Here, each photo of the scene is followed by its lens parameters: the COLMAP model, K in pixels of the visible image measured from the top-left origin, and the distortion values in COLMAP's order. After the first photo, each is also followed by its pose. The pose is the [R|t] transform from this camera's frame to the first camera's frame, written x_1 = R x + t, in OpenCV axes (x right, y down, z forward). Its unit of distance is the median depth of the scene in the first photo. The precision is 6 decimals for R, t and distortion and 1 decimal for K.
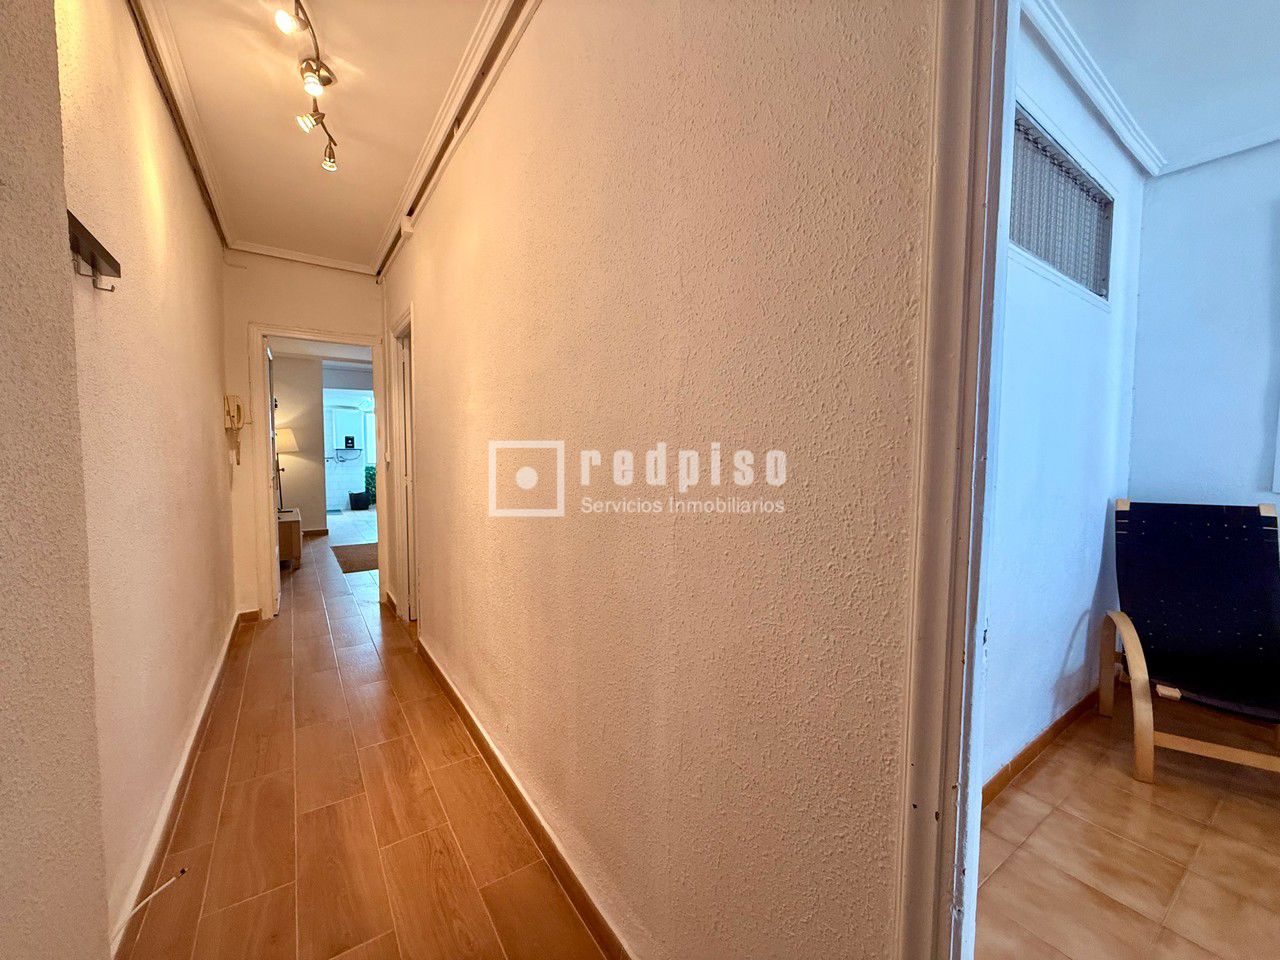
lens RADIAL K [[511.3, 0, 640.6], [0, 511.3, 483.6], [0, 0, 1]] dist [0.001506, -0.001101]
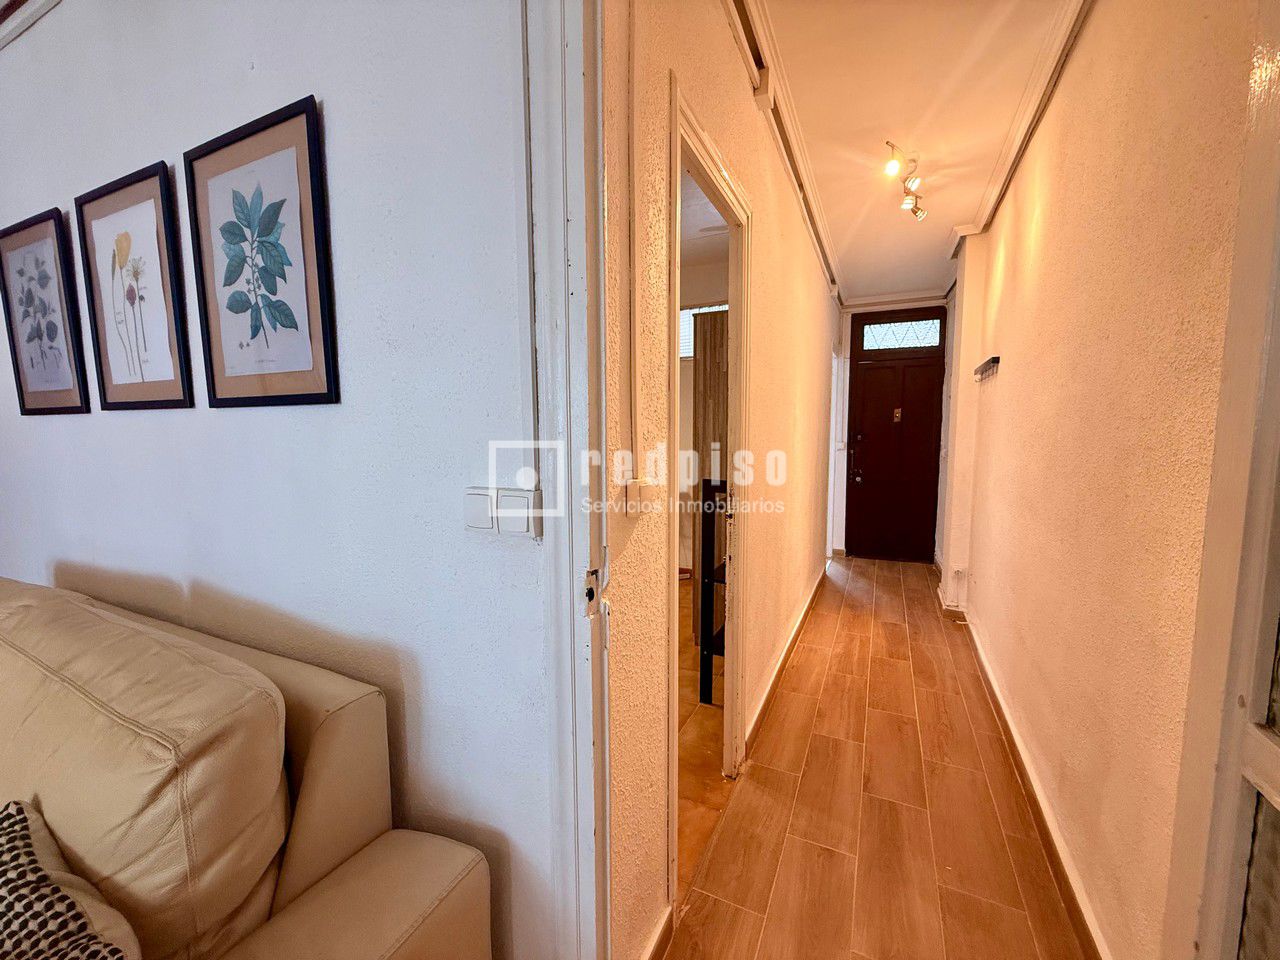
lens RADIAL K [[511.3, 0, 644.9], [0, 511.3, 475.1], [0, 0, 1]] dist [0.001506, -0.001101]
pose [[-0.507200, -0.090291, 0.857086, -0.408797], [0.062324, 0.988050, 0.140970, -0.060499], [-0.859572, 0.124917, -0.495512, 0.635634]]
